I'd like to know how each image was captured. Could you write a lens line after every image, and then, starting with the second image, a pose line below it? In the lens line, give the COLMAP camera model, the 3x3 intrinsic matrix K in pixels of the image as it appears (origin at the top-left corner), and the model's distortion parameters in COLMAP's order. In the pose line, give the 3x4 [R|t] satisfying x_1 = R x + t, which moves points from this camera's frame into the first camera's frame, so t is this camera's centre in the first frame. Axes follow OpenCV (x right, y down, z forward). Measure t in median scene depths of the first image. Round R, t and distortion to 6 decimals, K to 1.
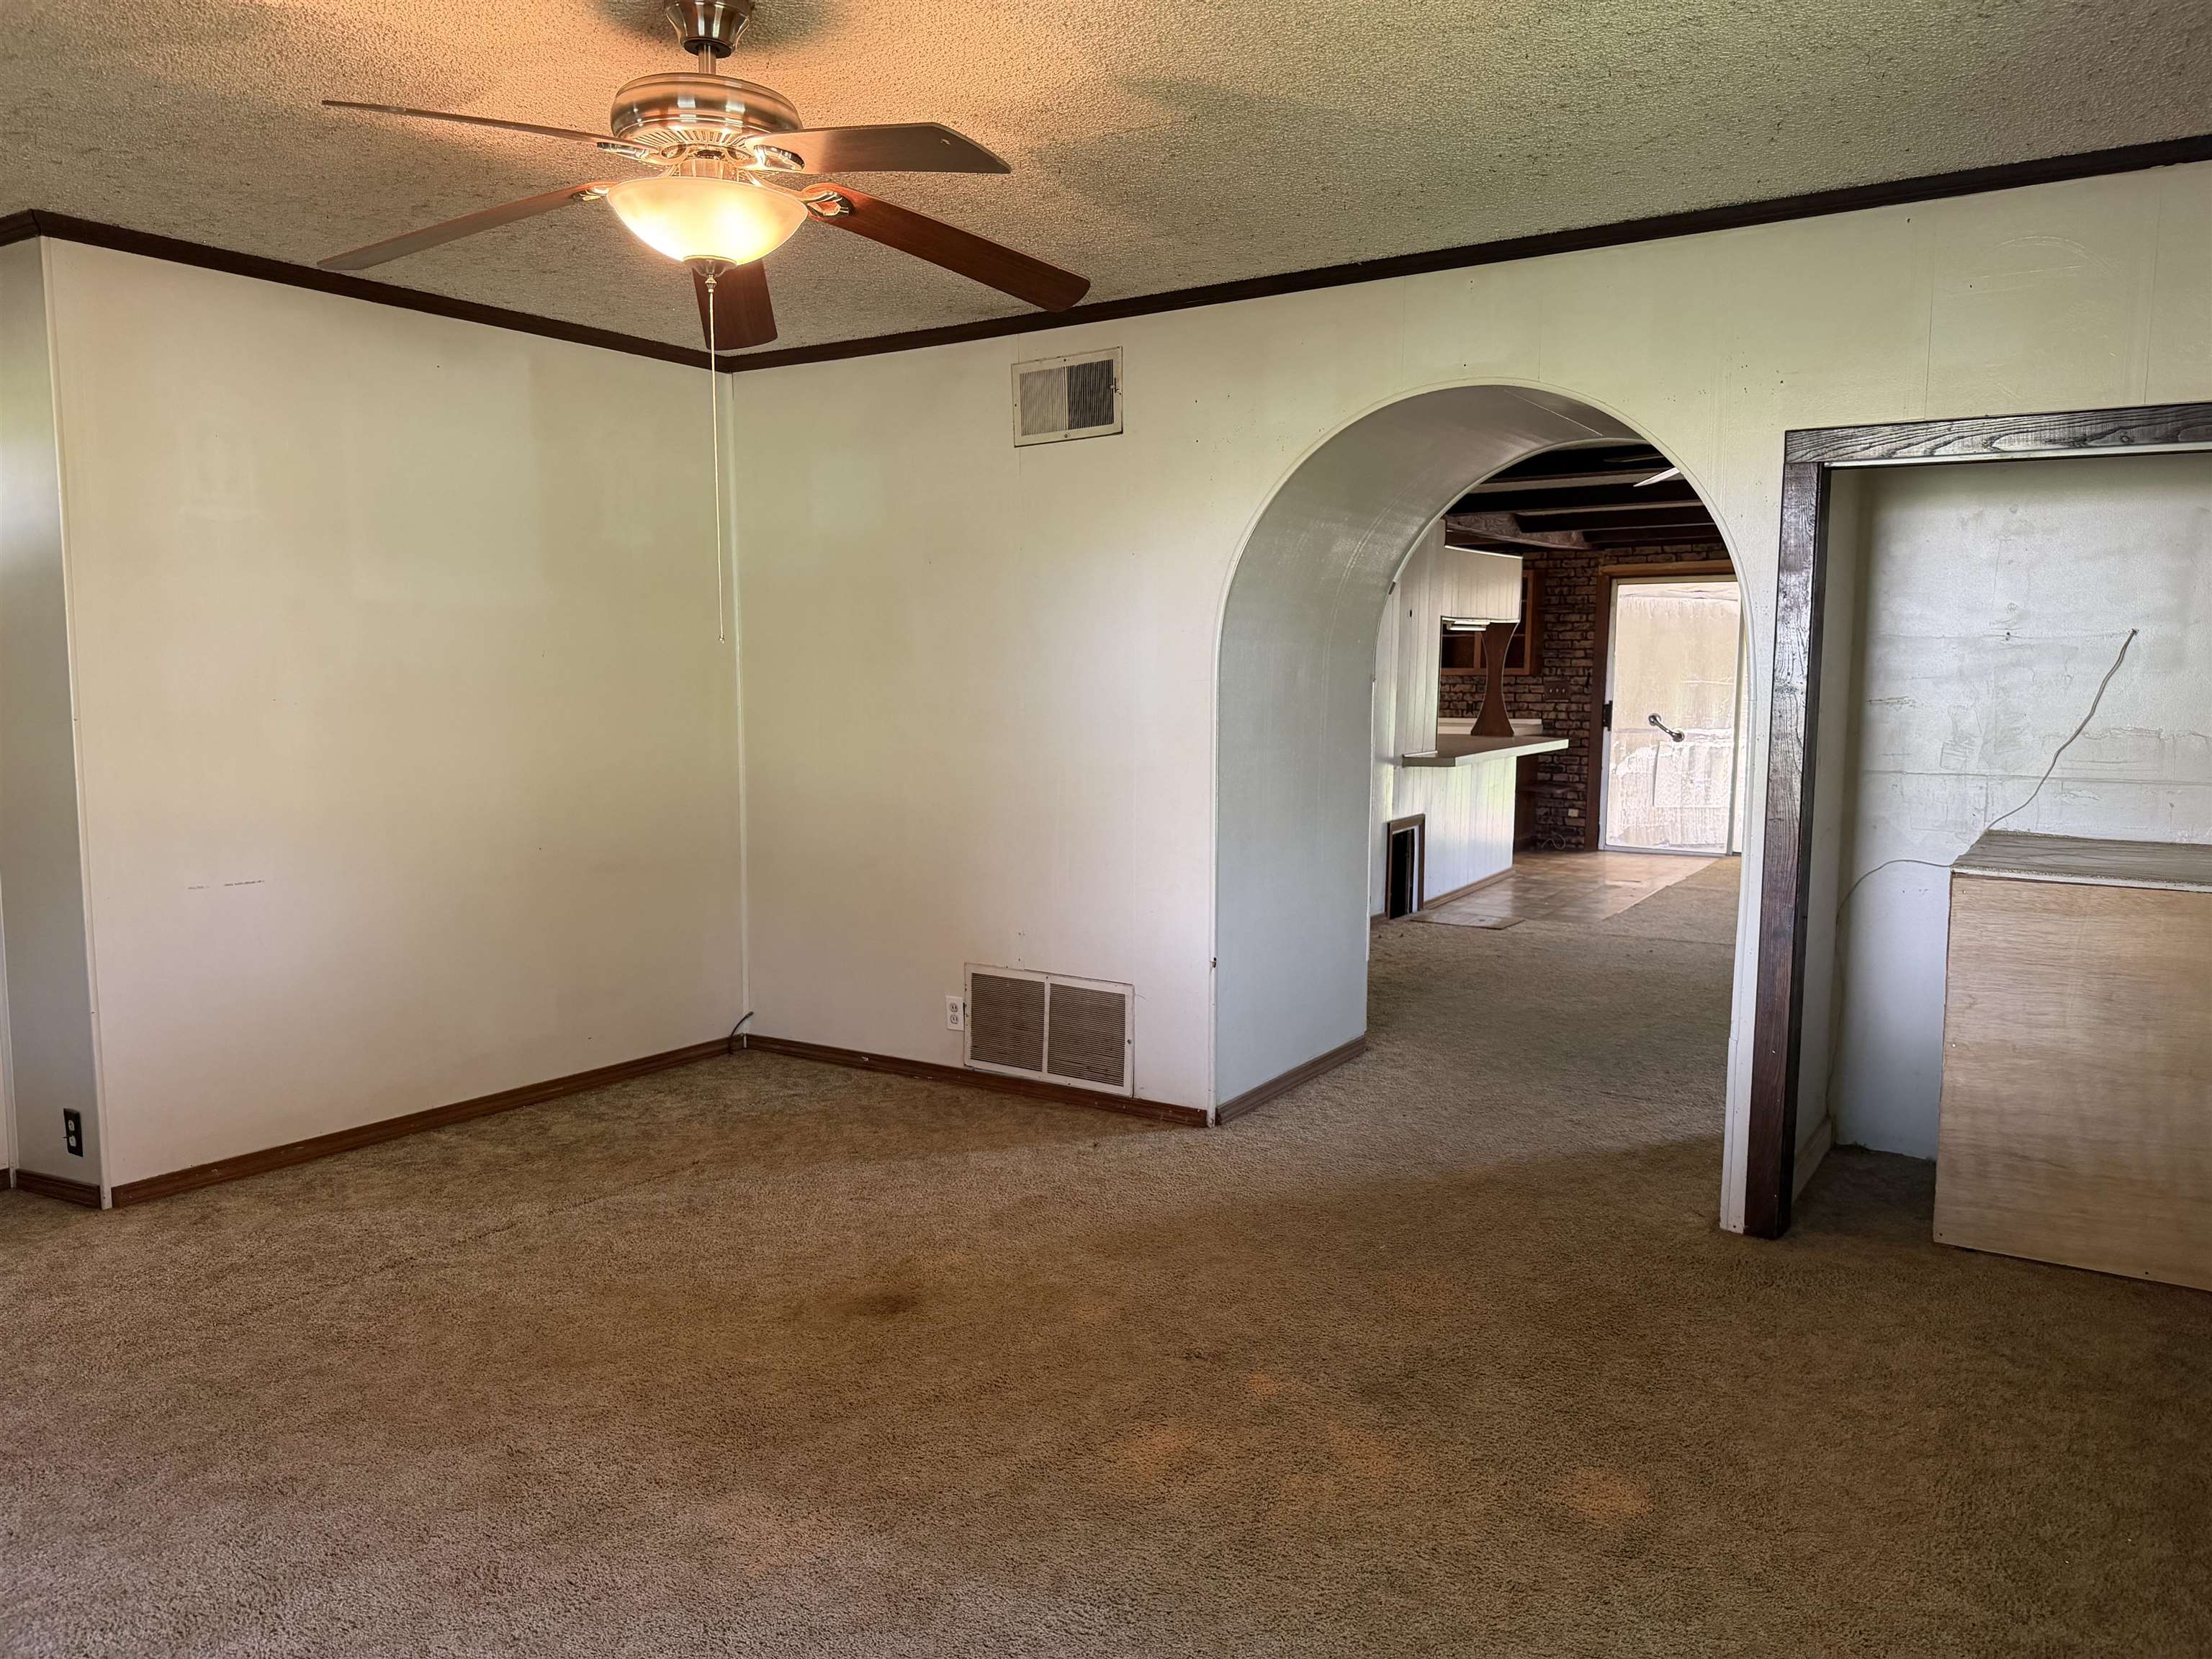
lens RADIAL K [[1529.8, 0, 1101.6], [0, 1529.8, 834.0], [0, 0, 1]] dist [0.106757, -0.152854]
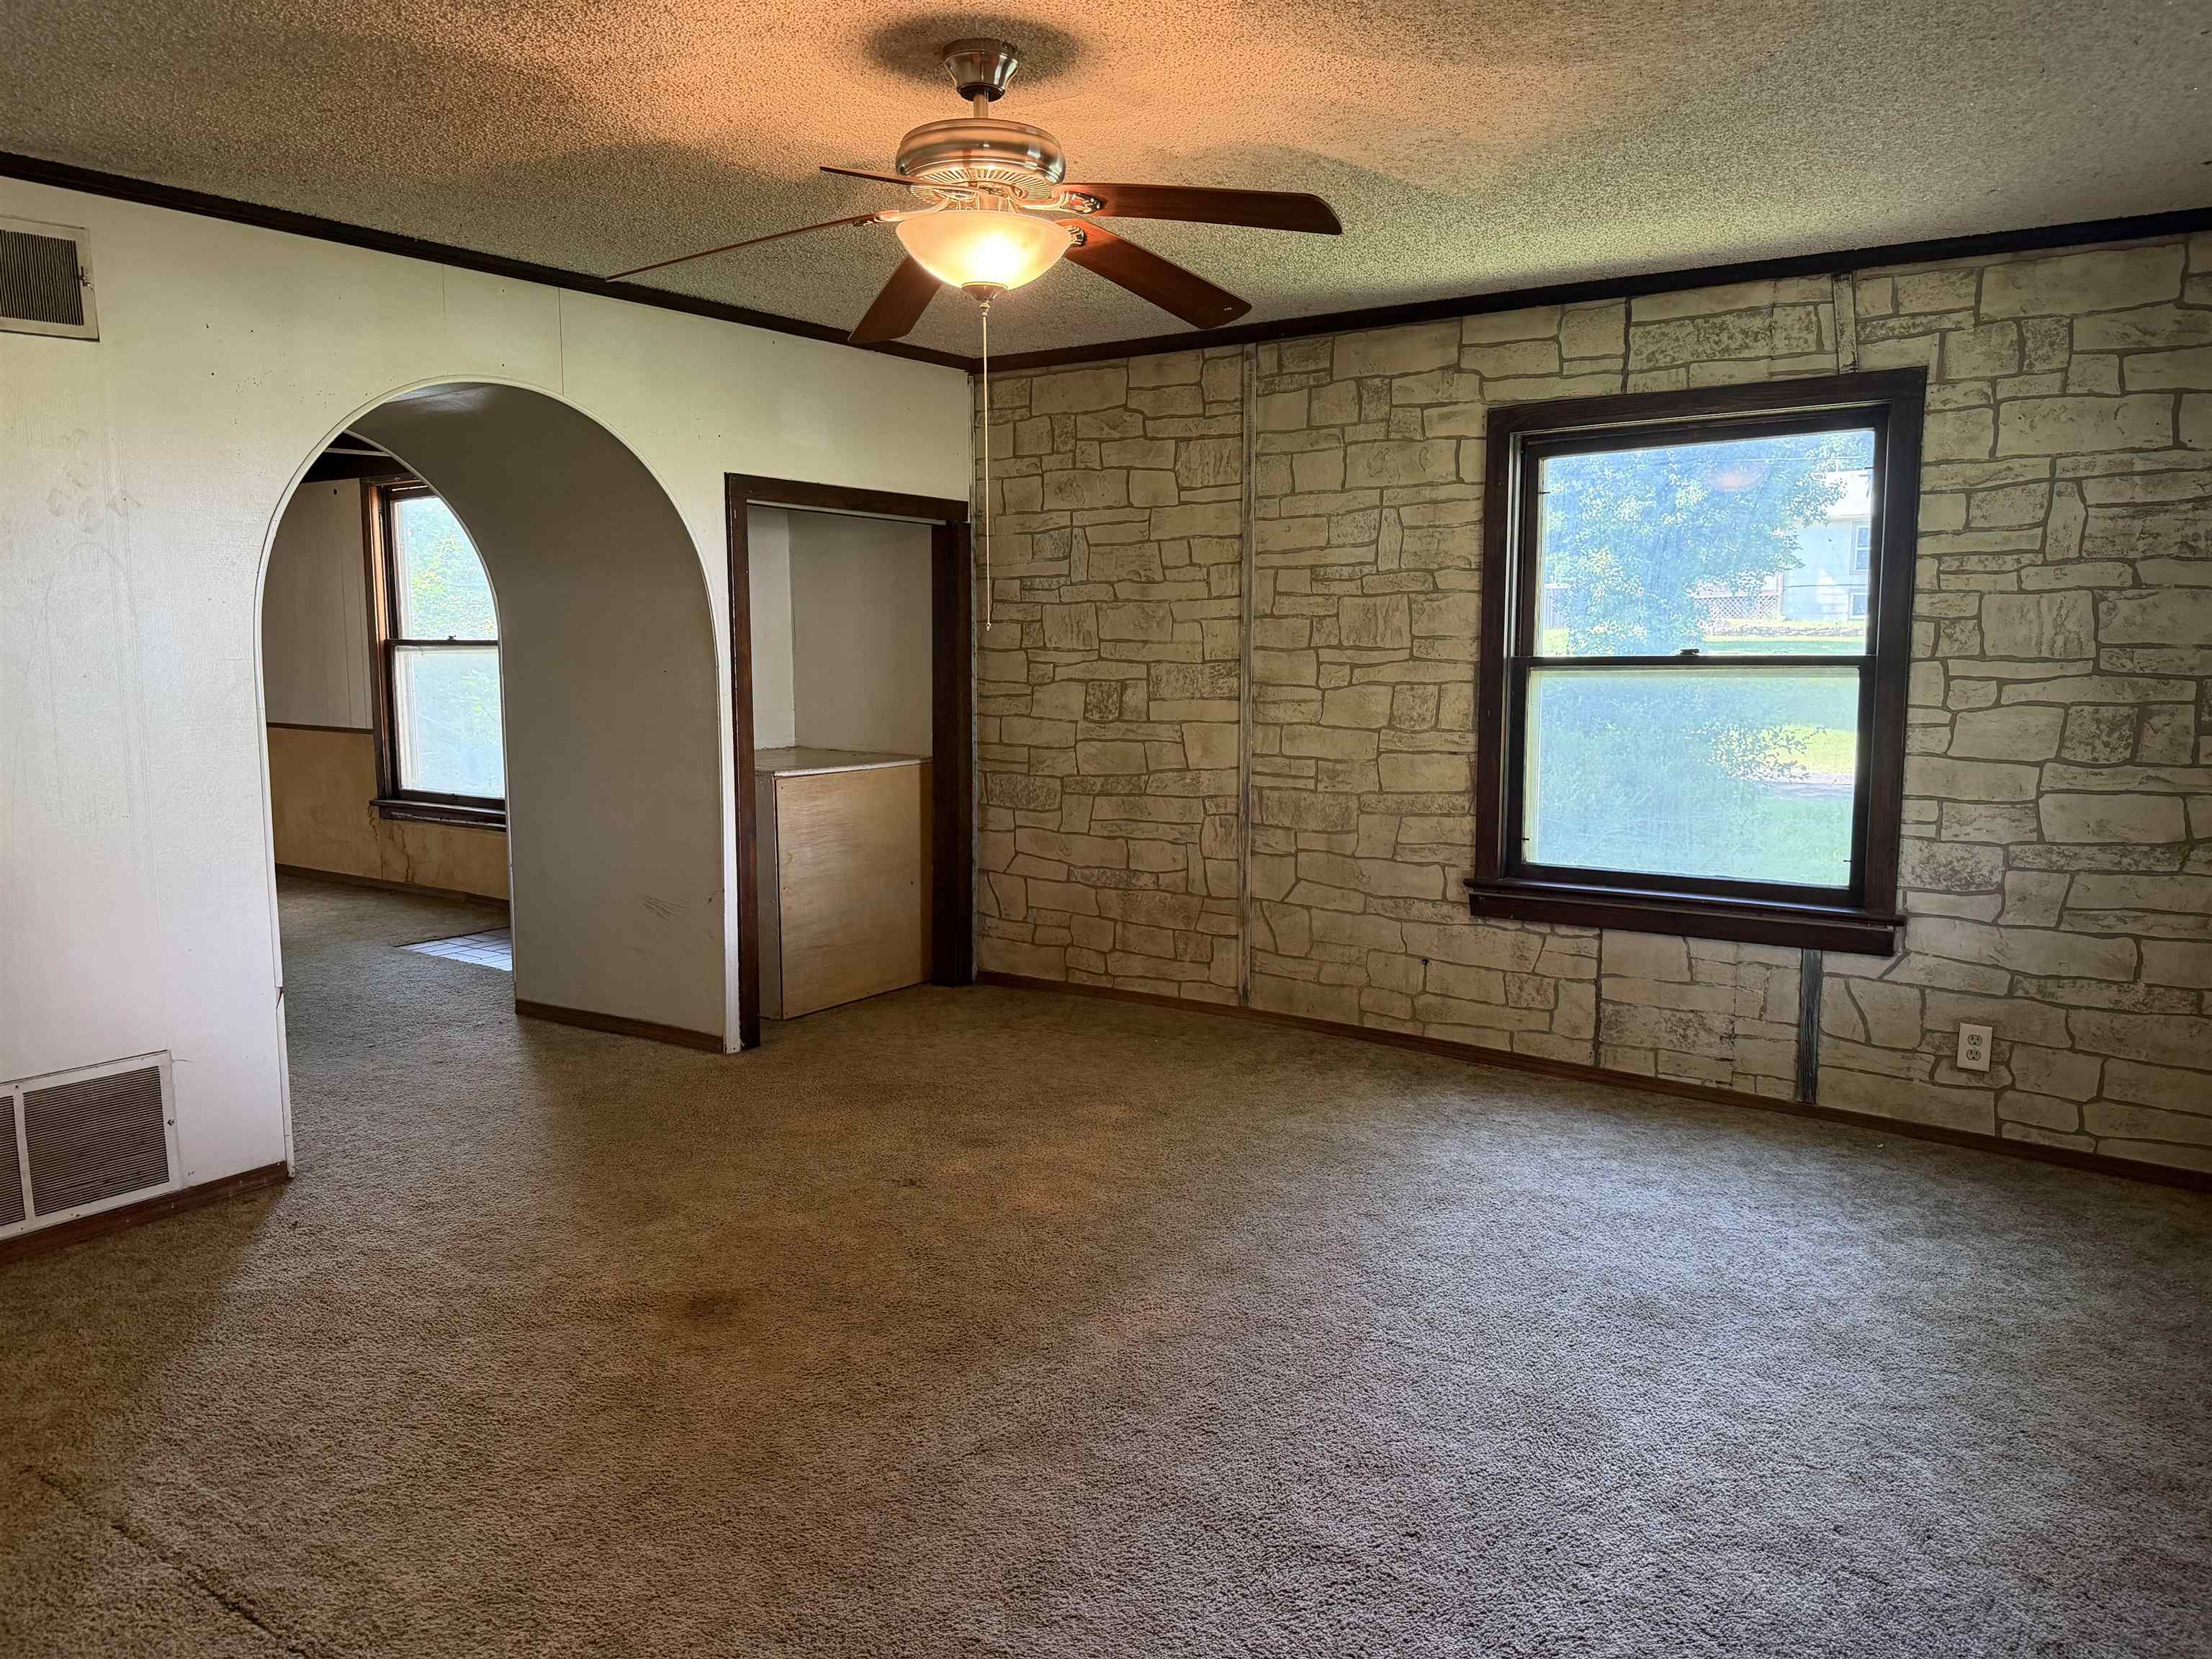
lens RADIAL K [[1529.8, 0, 1101.6], [0, 1529.8, 834.0], [0, 0, 1]] dist [0.106757, -0.152854]
pose [[0.034380, -0.130621, 0.990836, -0.323431], [0.106705, 0.986235, 0.126312, -0.026447], [-0.993696, 0.101384, 0.047844, 0.207106]]
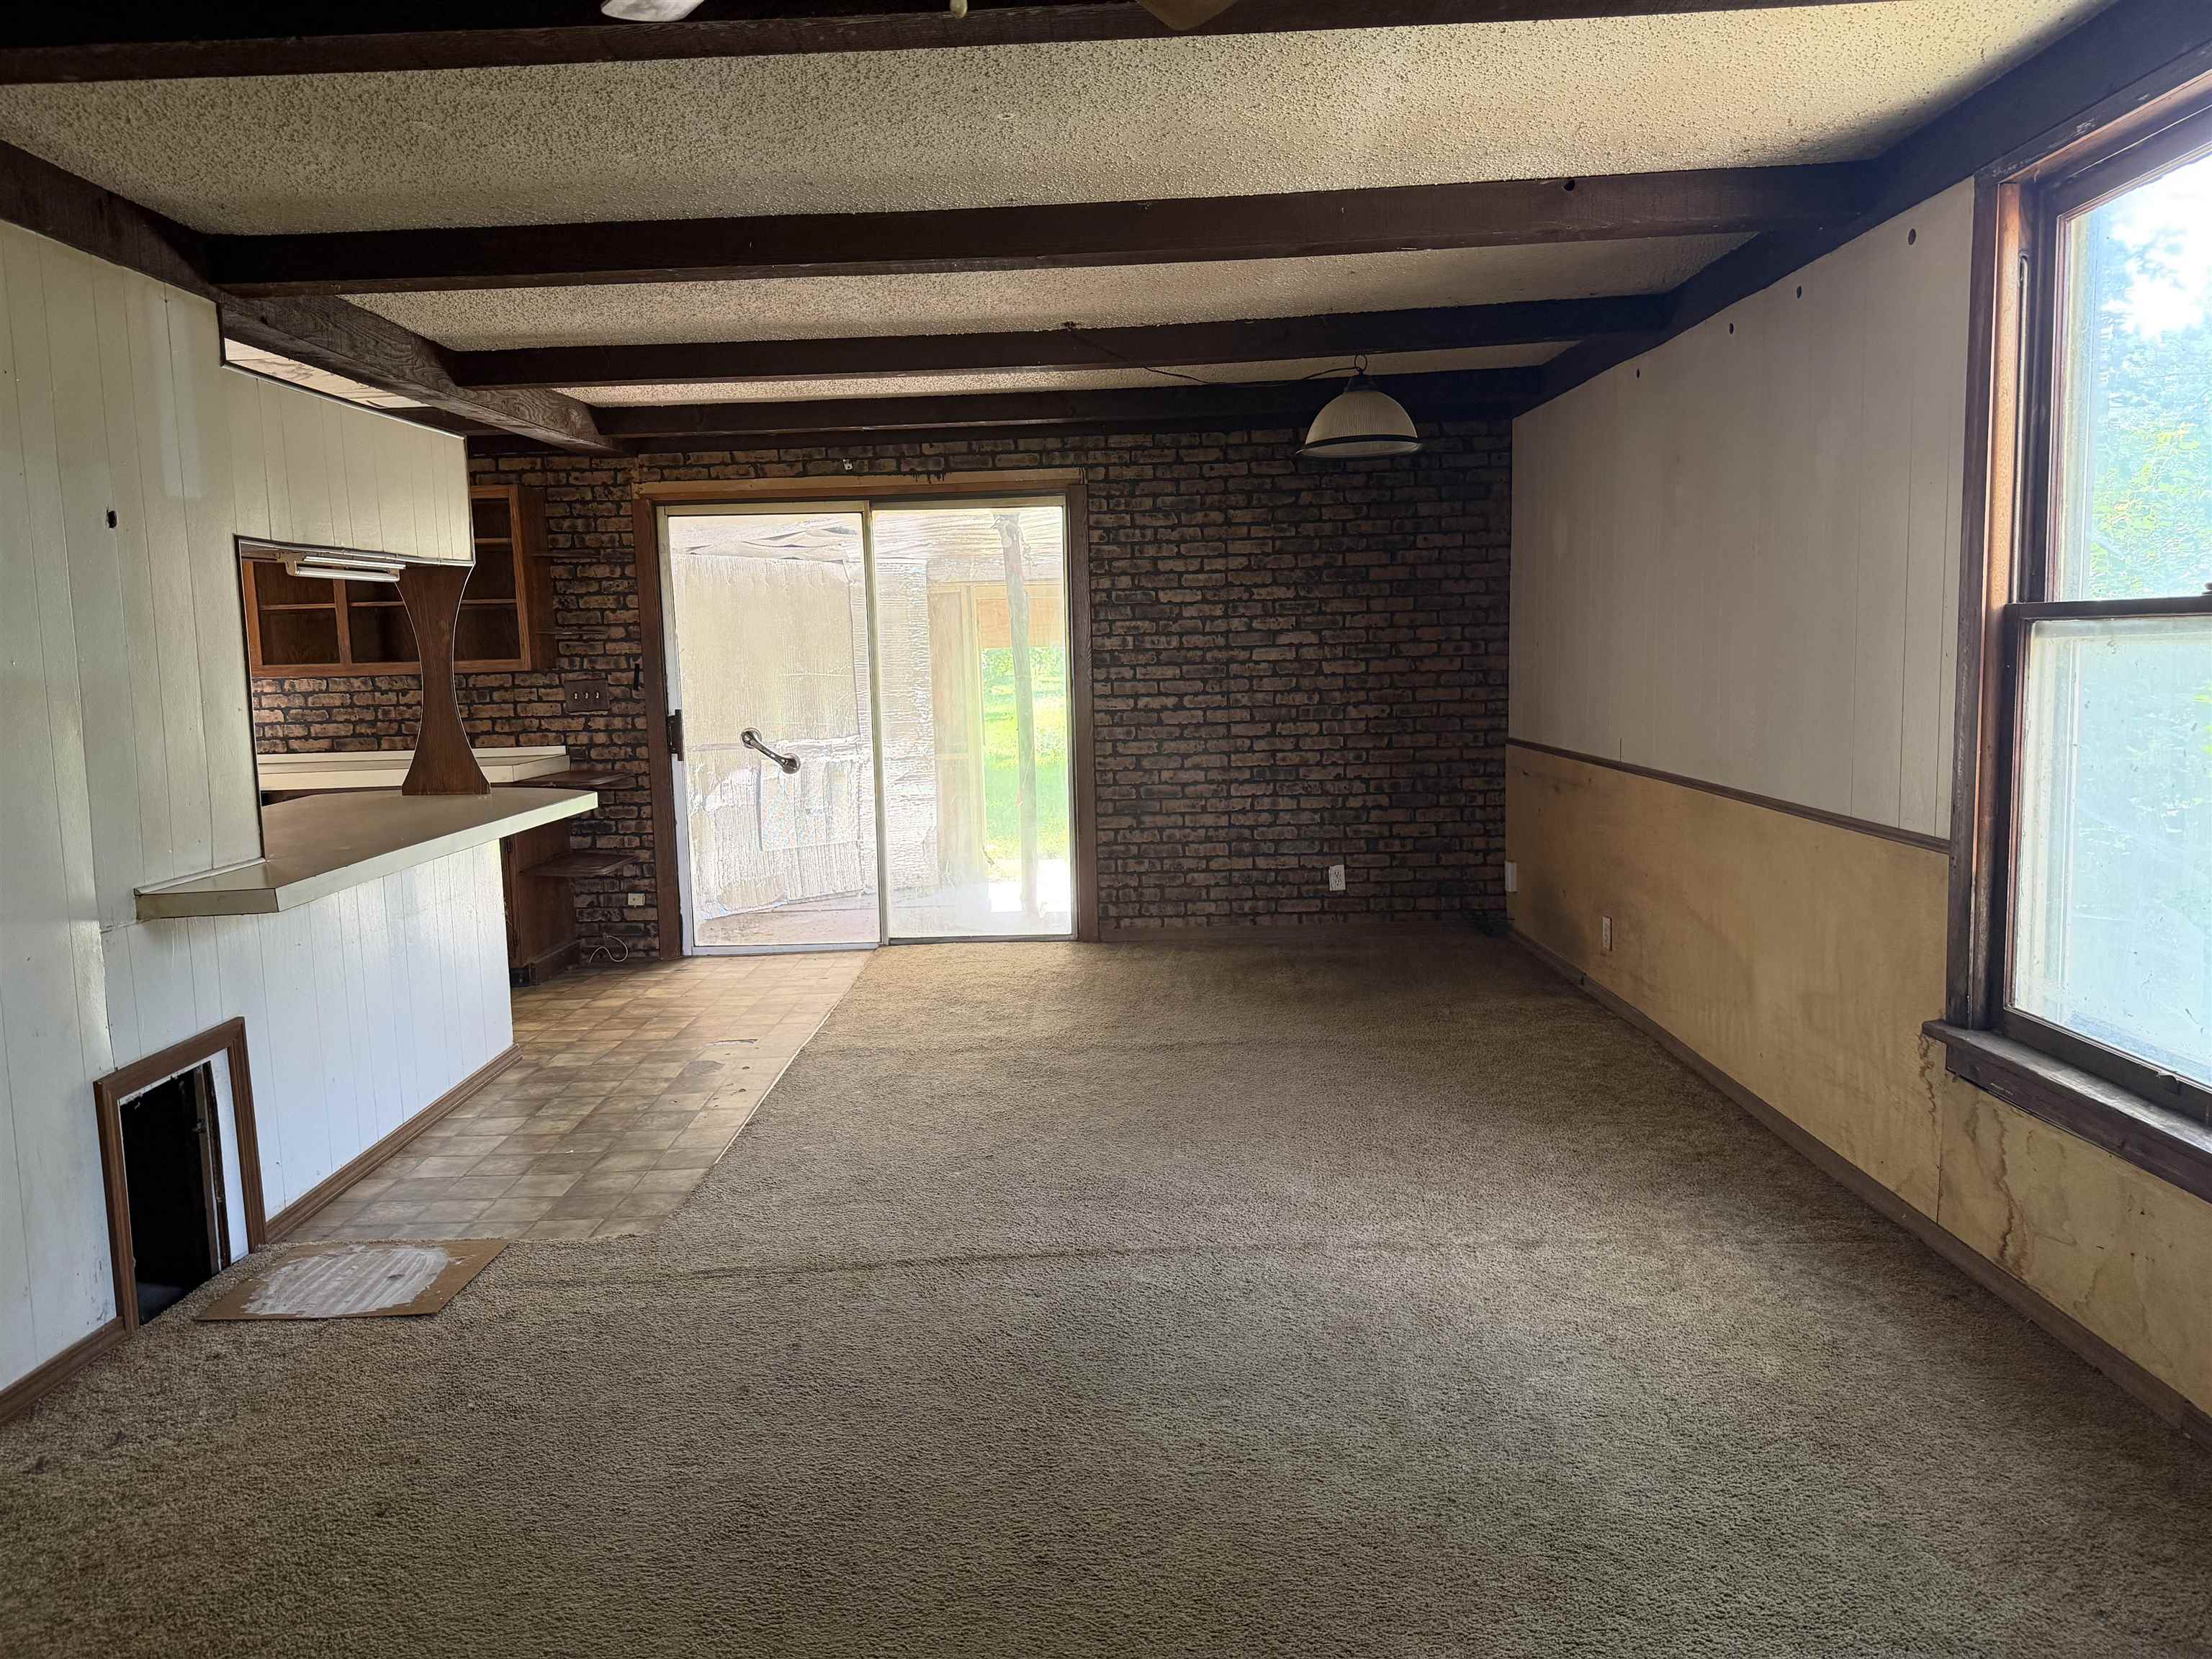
lens RADIAL K [[1529.8, 0, 1101.6], [0, 1529.8, 834.0], [0, 0, 1]] dist [0.106757, -0.152854]
pose [[0.841782, -0.093671, 0.531628, 0.157294], [0.091769, 0.995326, 0.030064, -0.044567], [-0.531960, 0.023479, 0.846444, 0.440409]]
